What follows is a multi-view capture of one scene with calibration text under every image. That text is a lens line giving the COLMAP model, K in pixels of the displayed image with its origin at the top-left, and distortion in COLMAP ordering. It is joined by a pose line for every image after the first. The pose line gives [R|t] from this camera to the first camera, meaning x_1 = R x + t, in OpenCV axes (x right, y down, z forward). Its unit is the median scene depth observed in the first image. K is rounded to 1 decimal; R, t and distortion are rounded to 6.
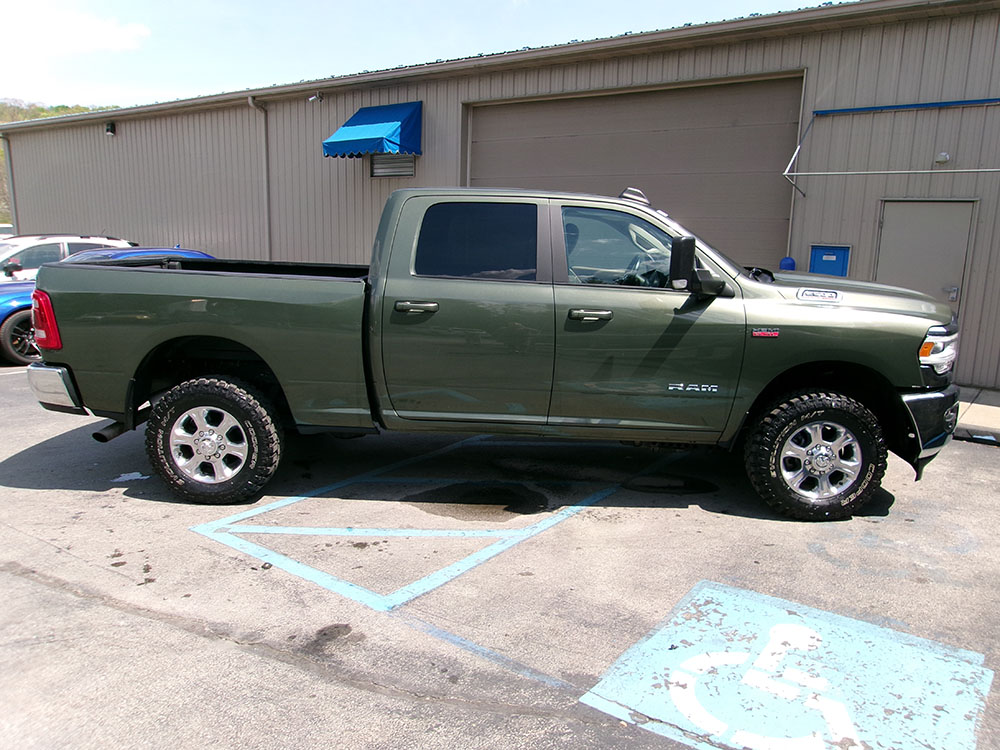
lens RADIAL K [[771.9, 0, 510.7], [0, 771.9, 376.3], [0, 0, 1]] dist [-0.016061, 0.035354]
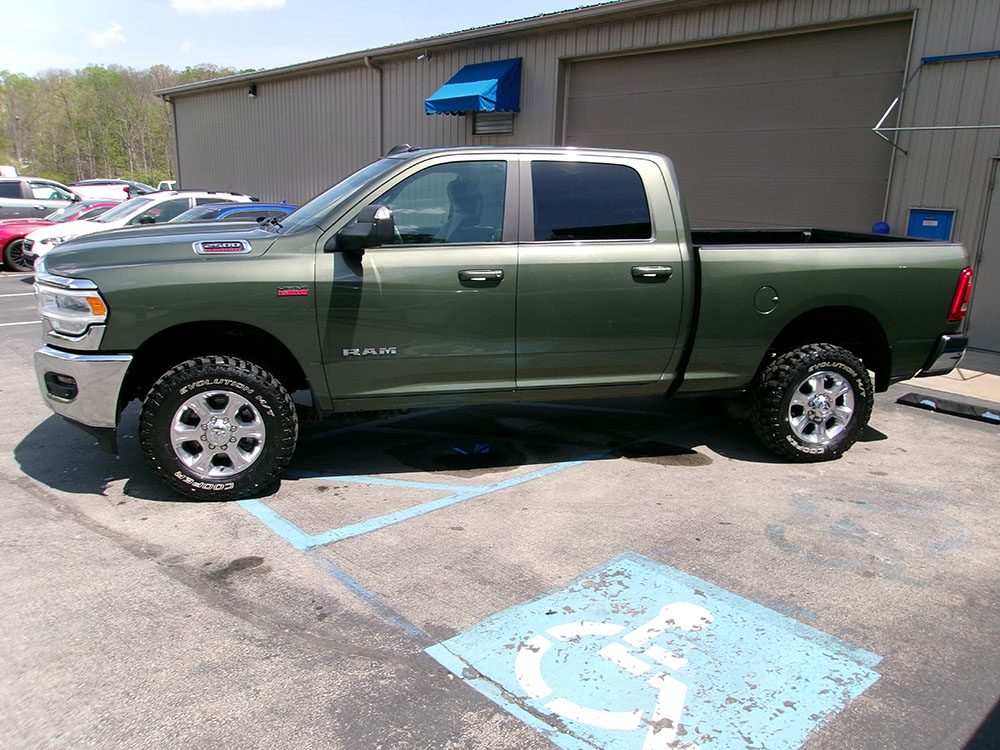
lens RADIAL K [[771.9, 0, 506.2], [0, 771.9, 372.9], [0, 0, 1]] dist [-0.016061, 0.035354]
pose [[0.980316, 0.053766, -0.189971, 0.221398], [-0.044822, 0.997689, 0.051073, -0.003696], [0.192278, -0.041553, 0.980460, 0.016209]]
